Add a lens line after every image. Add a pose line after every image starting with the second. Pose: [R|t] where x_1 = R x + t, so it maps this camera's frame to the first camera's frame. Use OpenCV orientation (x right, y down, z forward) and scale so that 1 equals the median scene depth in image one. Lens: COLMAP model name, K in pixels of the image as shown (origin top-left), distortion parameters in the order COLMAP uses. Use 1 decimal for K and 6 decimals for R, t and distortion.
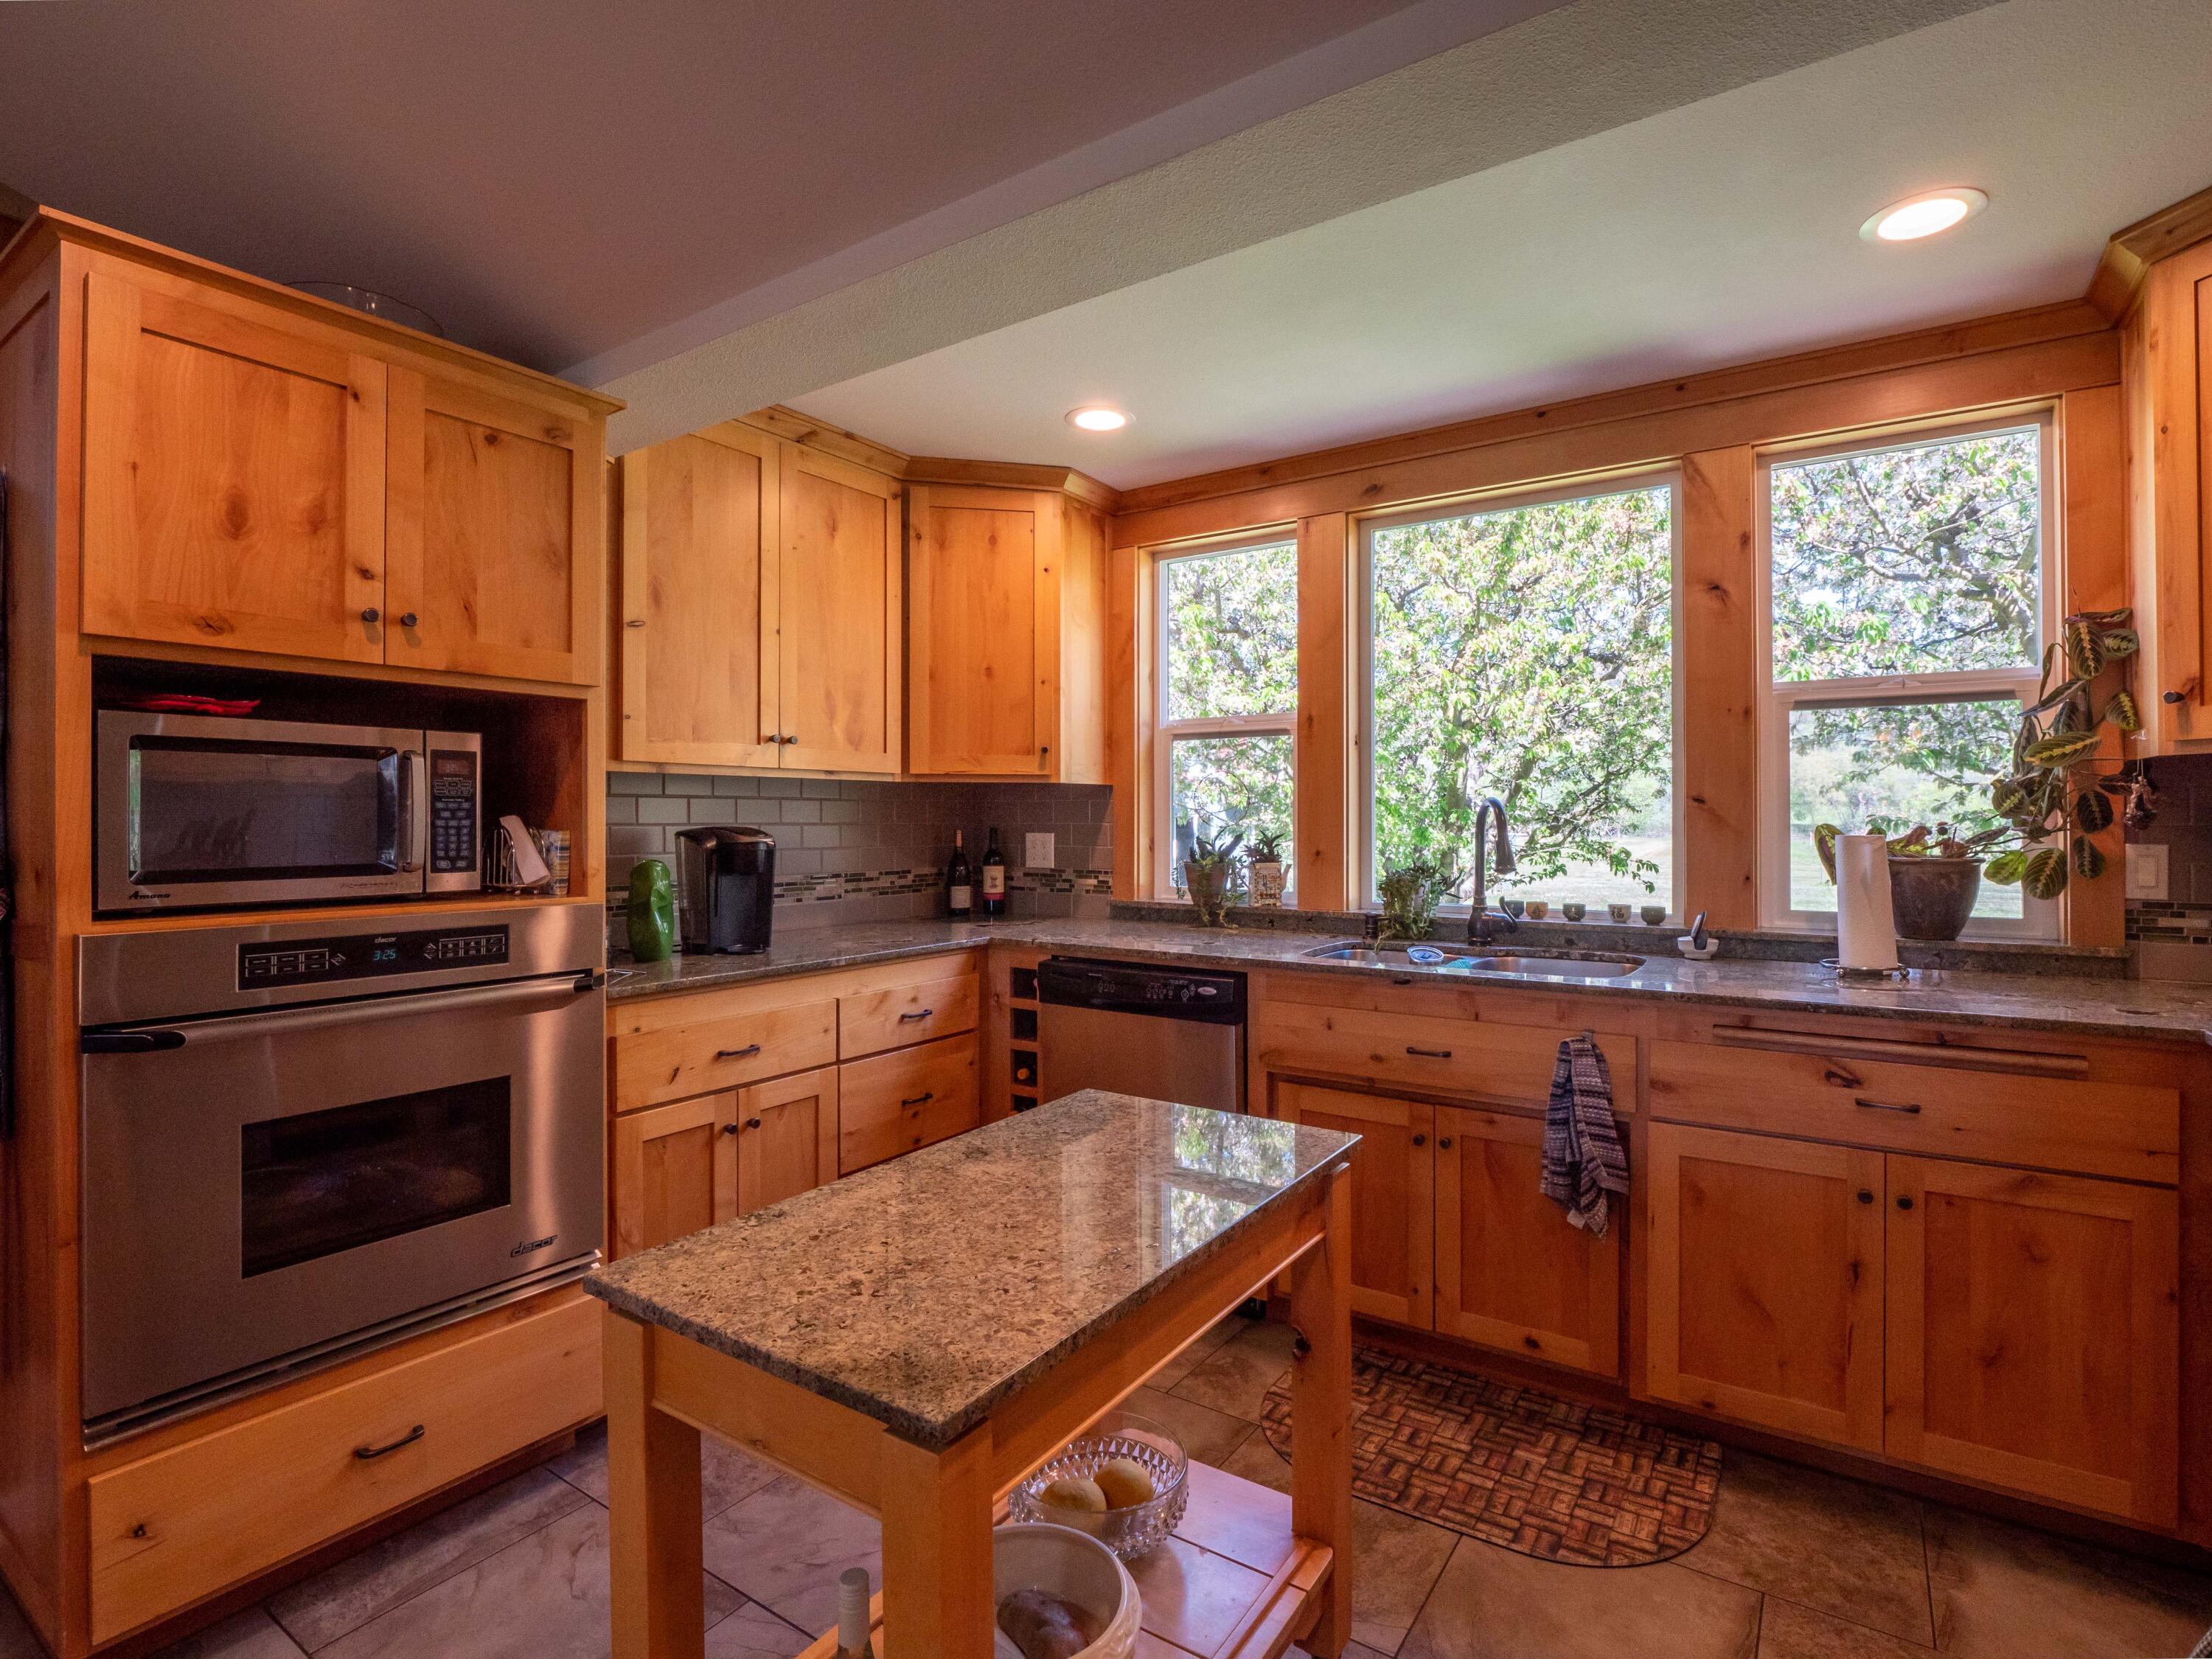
lens RADIAL K [[1082.1, 0, 1135.4], [0, 1082.1, 820.3], [0, 0, 1]] dist [-0.010056, -0.000705]
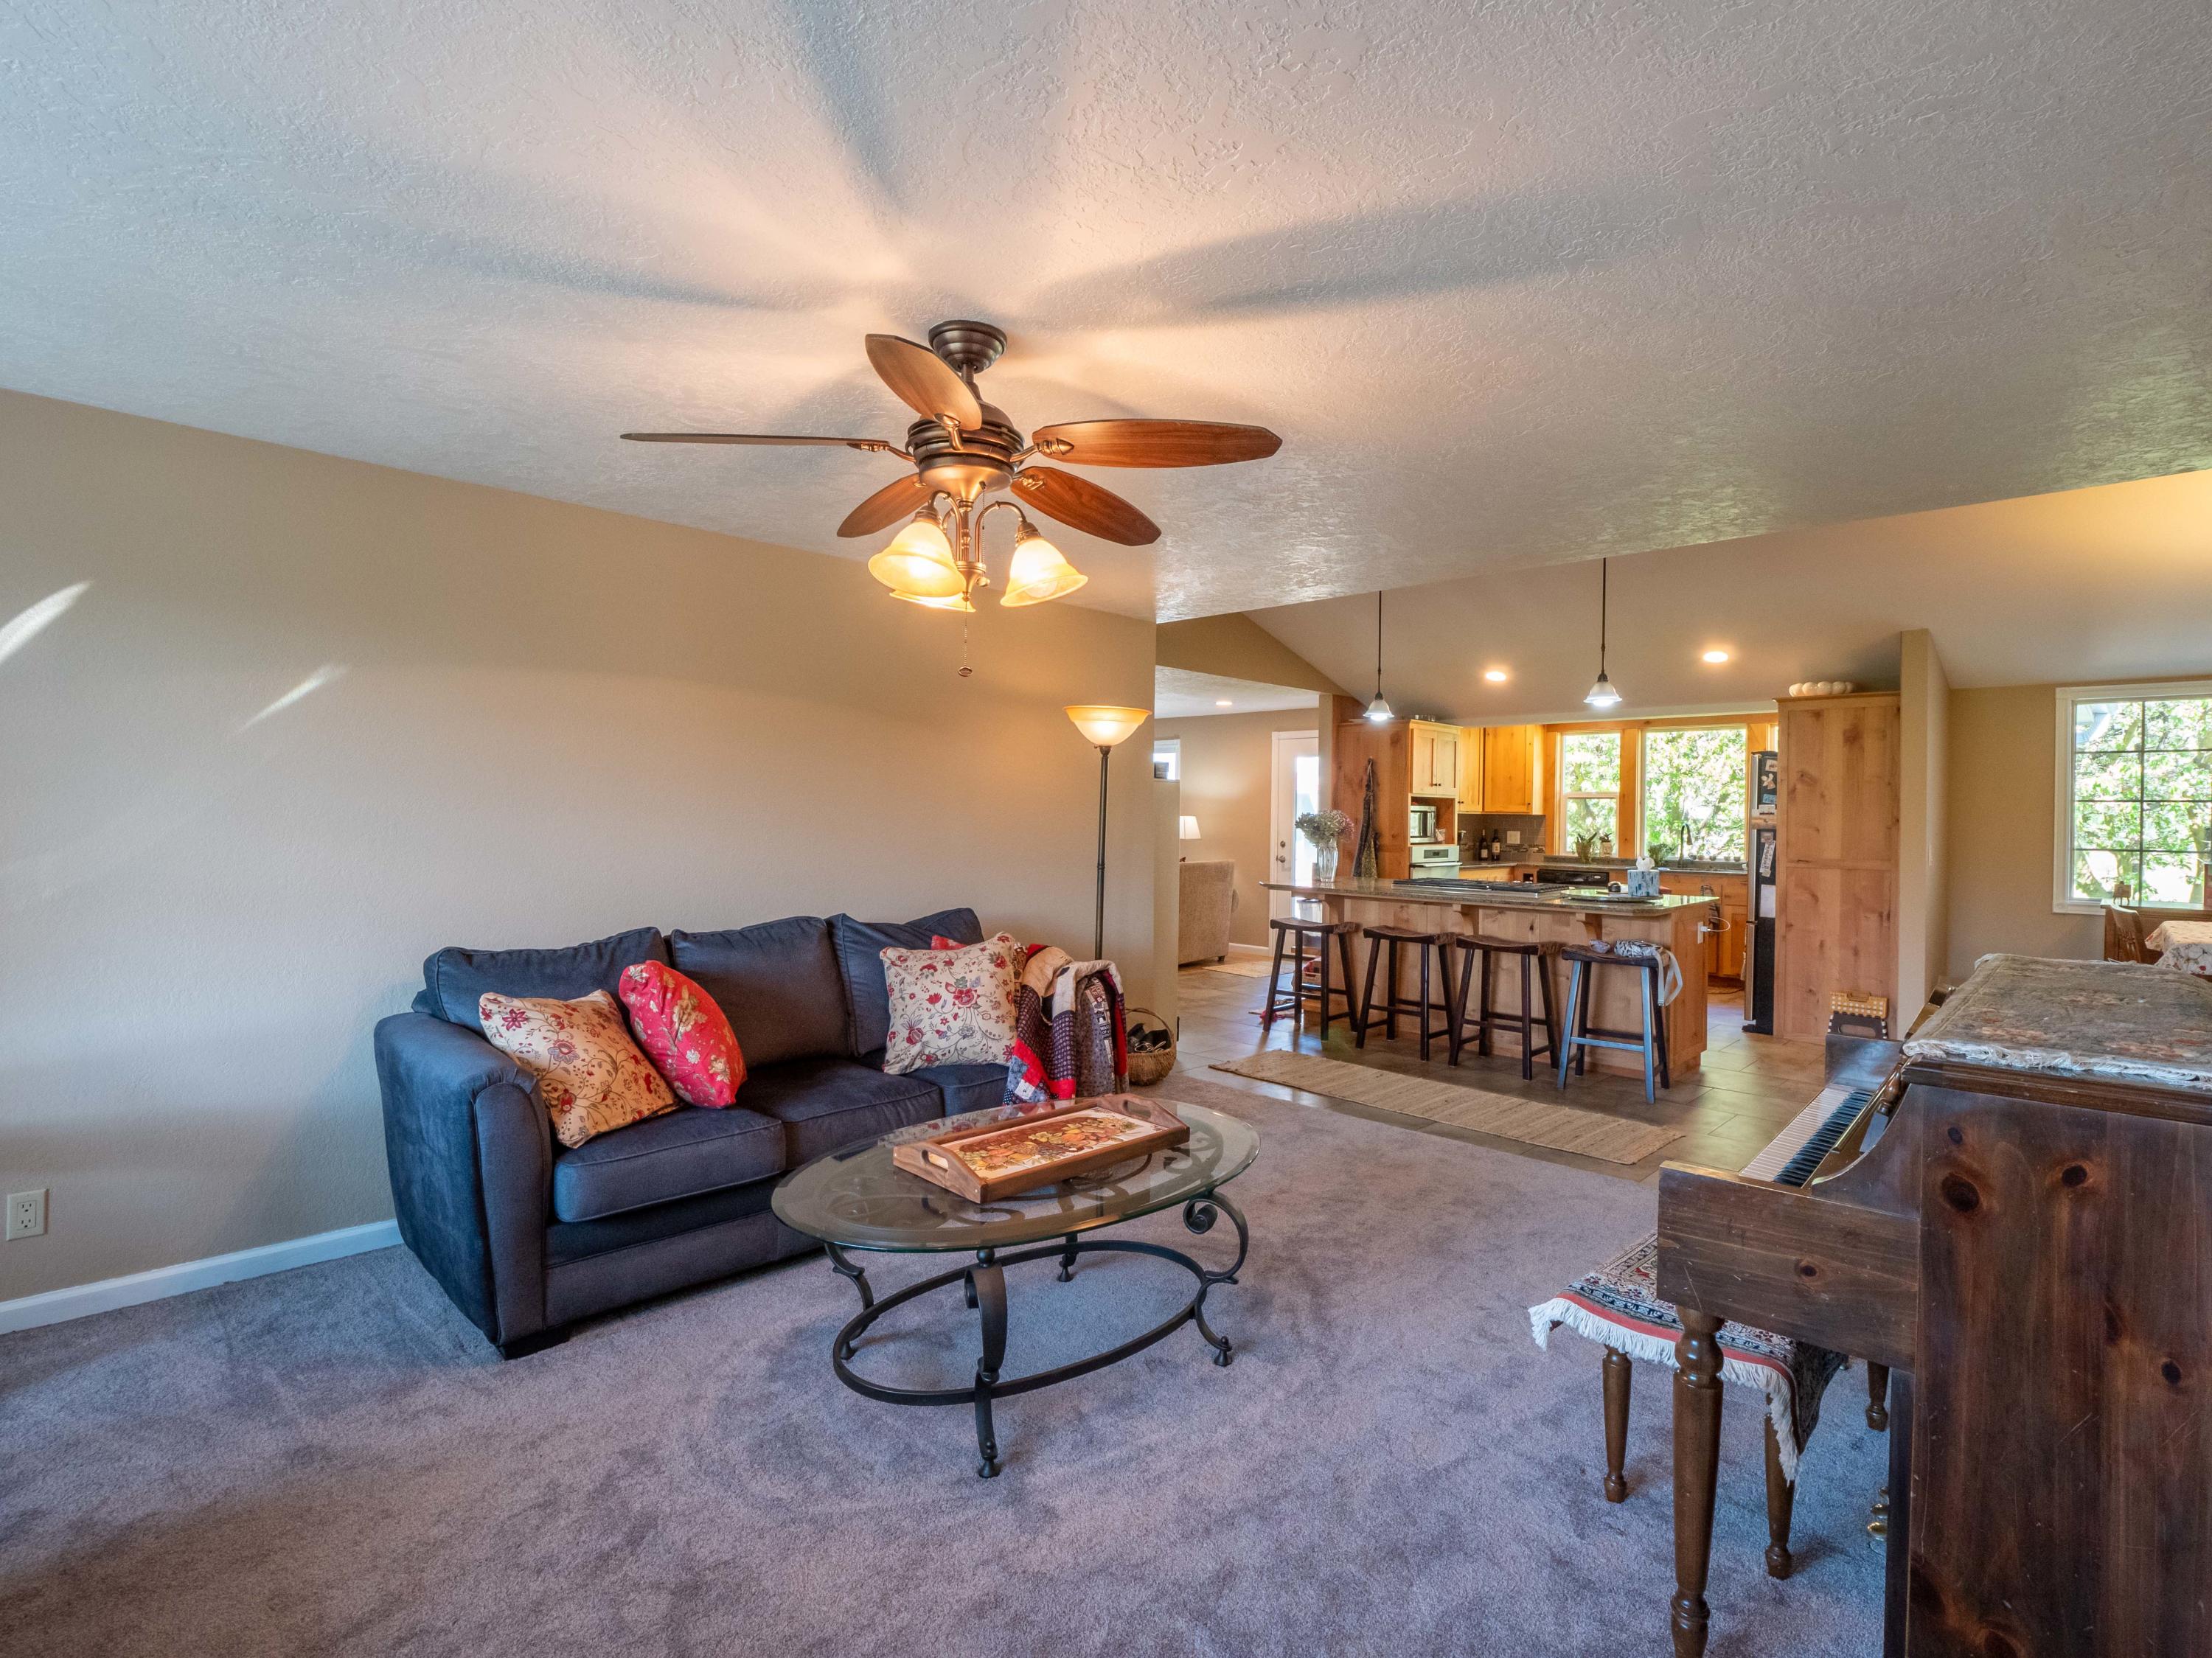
lens RADIAL K [[1082.0, 0, 1135.4], [0, 1082.0, 819.8], [0, 0, 1]] dist [-0.010056, -0.000705]
pose [[0.983673, 0.016031, -0.179252, -0.776530], [-0.016291, 0.999867, 0.000018, -0.002523], [0.179228, 0.002902, 0.983803, -2.695669]]
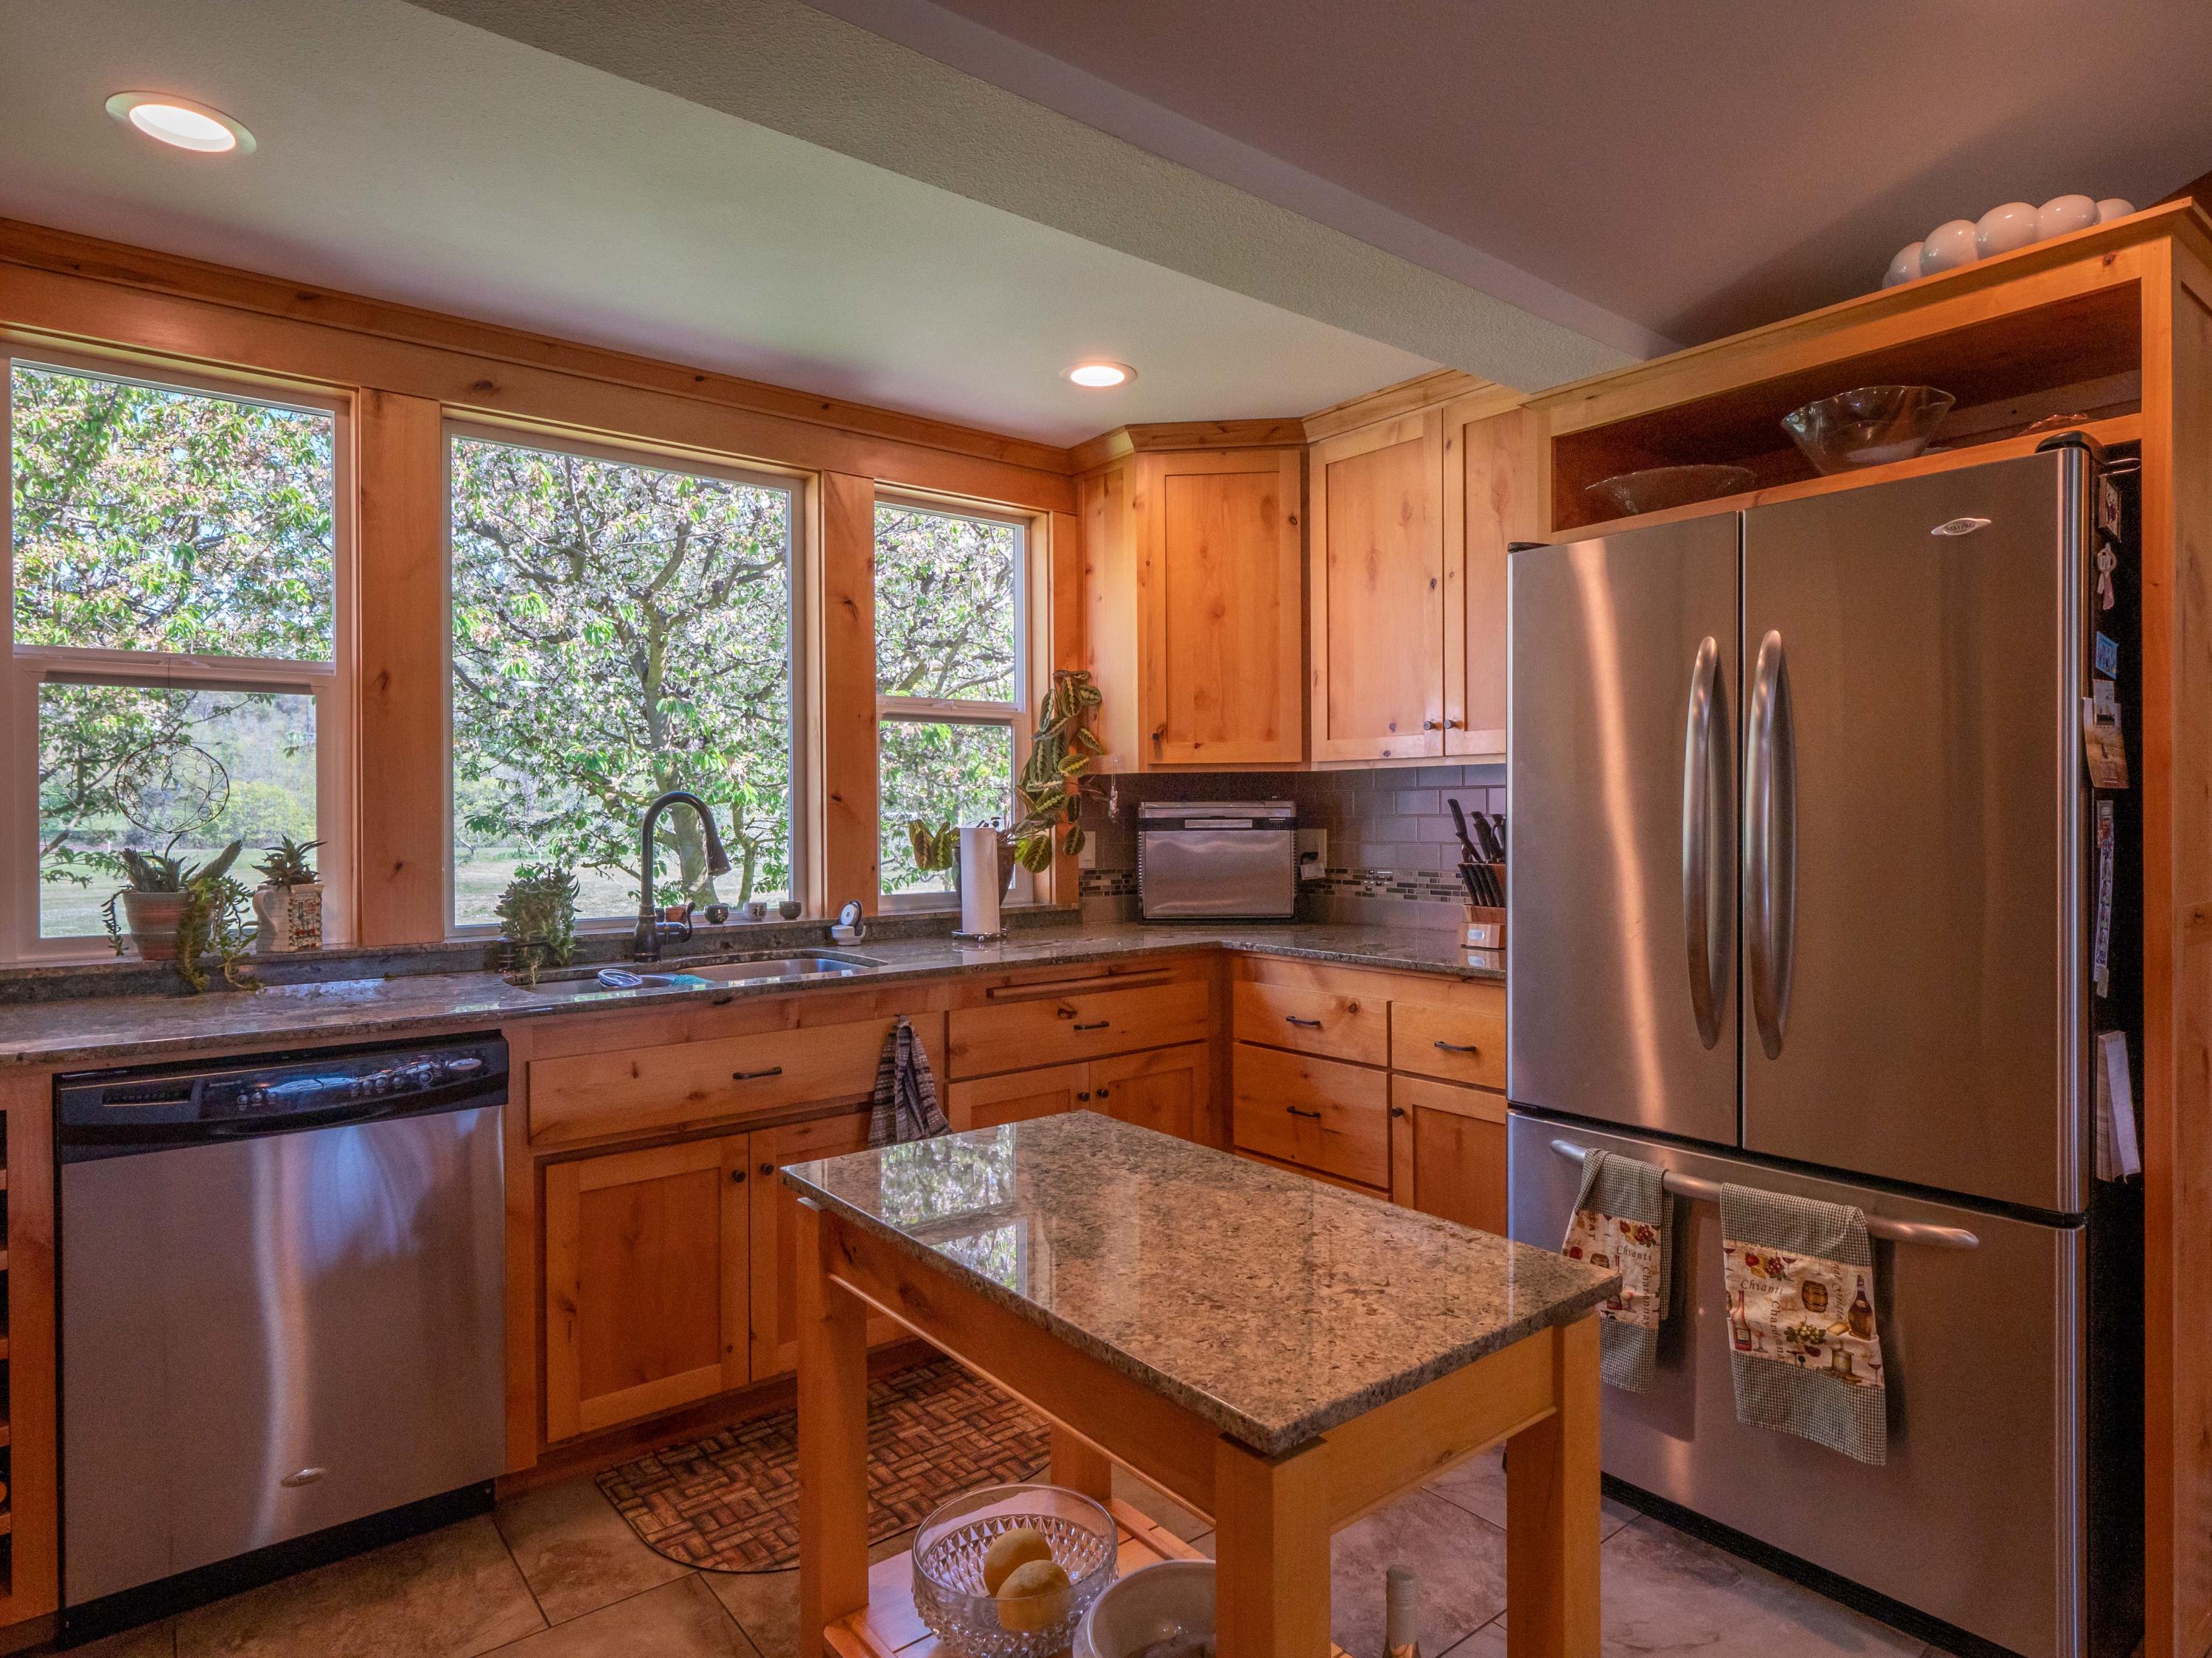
lens RADIAL K [[1249.6, 0, 1106.0], [0, 1249.6, 829.0], [0, 0, 1]] dist [0.002253, -0.000694]
pose [[0.311431, -0.009714, 0.950219, -0.582848], [0.008767, 0.999935, 0.007349, 0.005268], [-0.950228, 0.006041, 0.311496, 0.367584]]
